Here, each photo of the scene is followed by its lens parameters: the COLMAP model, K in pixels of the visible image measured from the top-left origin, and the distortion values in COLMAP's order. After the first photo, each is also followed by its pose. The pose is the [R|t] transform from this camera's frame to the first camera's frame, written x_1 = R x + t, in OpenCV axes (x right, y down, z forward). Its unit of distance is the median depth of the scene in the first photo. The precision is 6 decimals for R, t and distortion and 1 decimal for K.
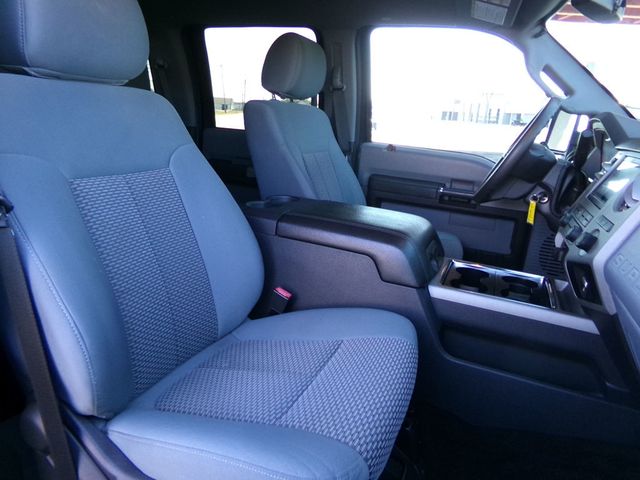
lens RADIAL K [[440.2, 0, 320.0], [0, 440.2, 240.0], [0, 0, 1]] dist [-0.042048, 0.059345]
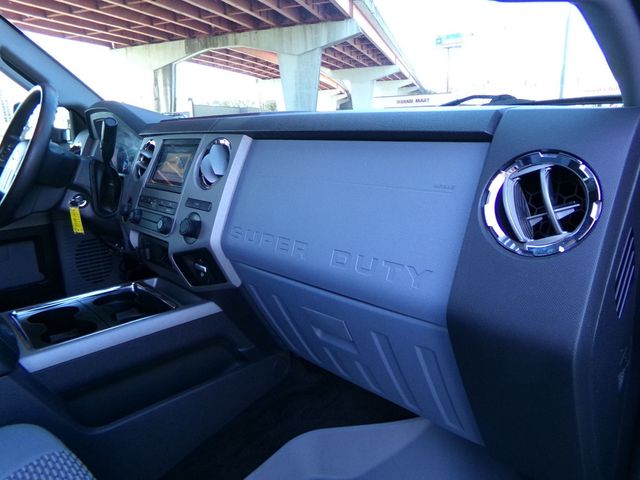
lens RADIAL K [[440.2, 0, 320.0], [0, 440.2, 240.0], [0, 0, 1]] dist [-0.042048, 0.059345]
pose [[0.355616, -0.291854, 0.887896, -0.130541], [0.297047, 0.936031, 0.188704, -0.058669], [-0.886172, 0.196641, 0.419562, 0.296095]]
